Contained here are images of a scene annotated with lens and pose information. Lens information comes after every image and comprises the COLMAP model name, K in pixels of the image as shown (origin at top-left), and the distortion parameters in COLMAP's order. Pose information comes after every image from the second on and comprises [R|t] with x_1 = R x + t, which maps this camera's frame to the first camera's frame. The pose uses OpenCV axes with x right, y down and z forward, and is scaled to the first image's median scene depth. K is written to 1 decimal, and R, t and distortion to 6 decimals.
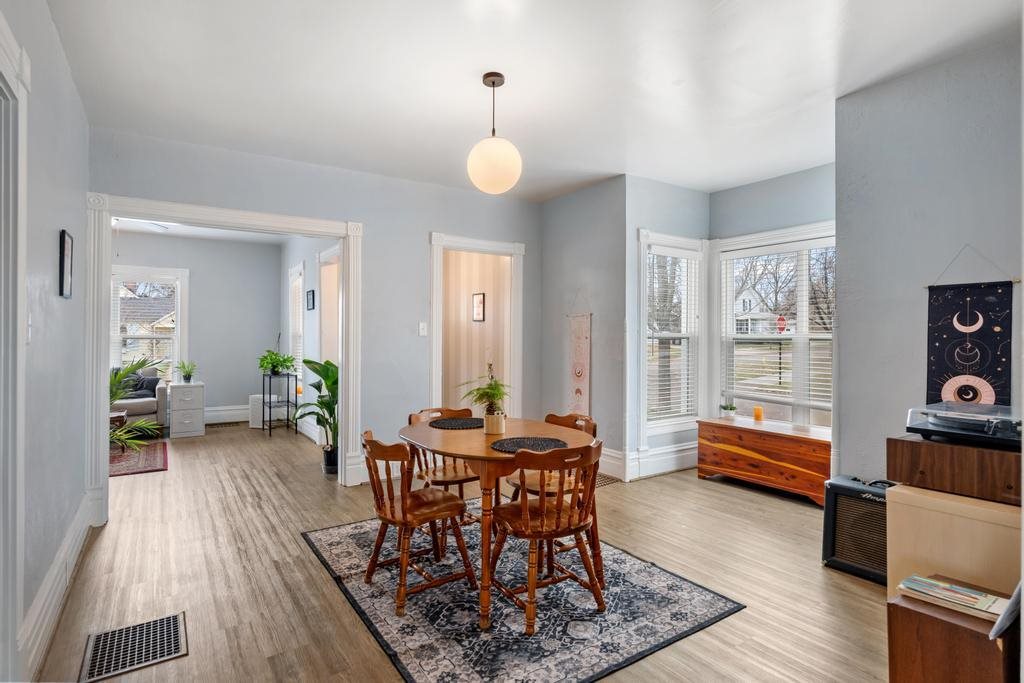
lens RADIAL K [[521.6, 0, 509.4], [0, 521.6, 335.5], [0, 0, 1]] dist [-0.003178, -0.001466]
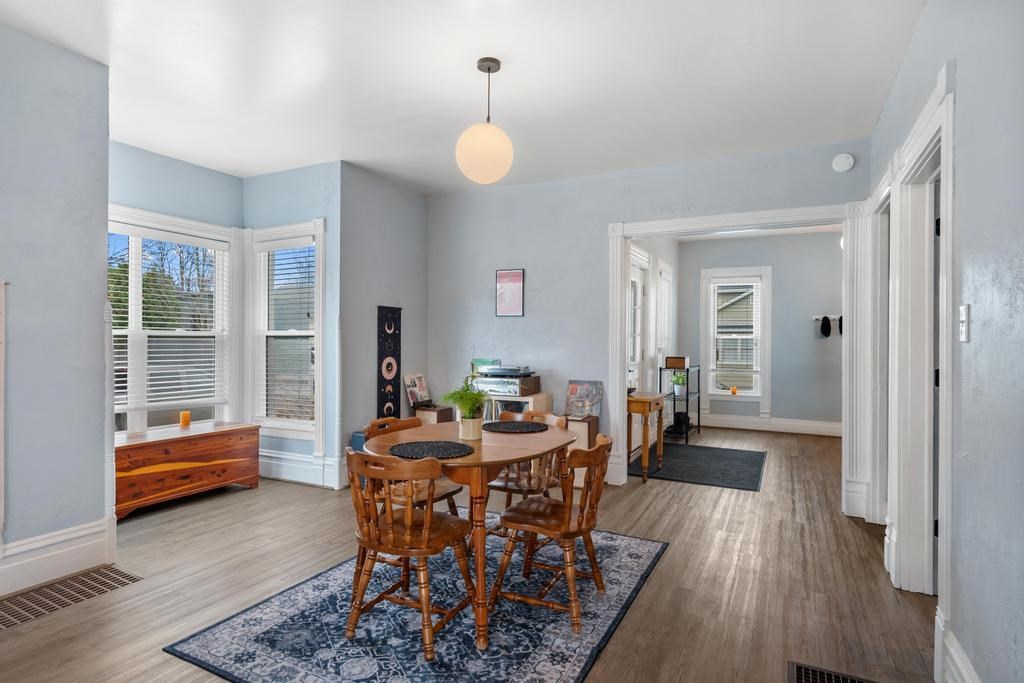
lens RADIAL K [[540.6, 0, 512.0], [0, 540.6, 341.5], [0, 0, 1]] dist [-0.000823, 0.000235]
pose [[-0.482768, -0.002048, 0.875746, -0.935794], [-0.008646, 0.999960, -0.002428, 0.021477], [-0.875706, -0.008744, -0.482766, 1.458657]]
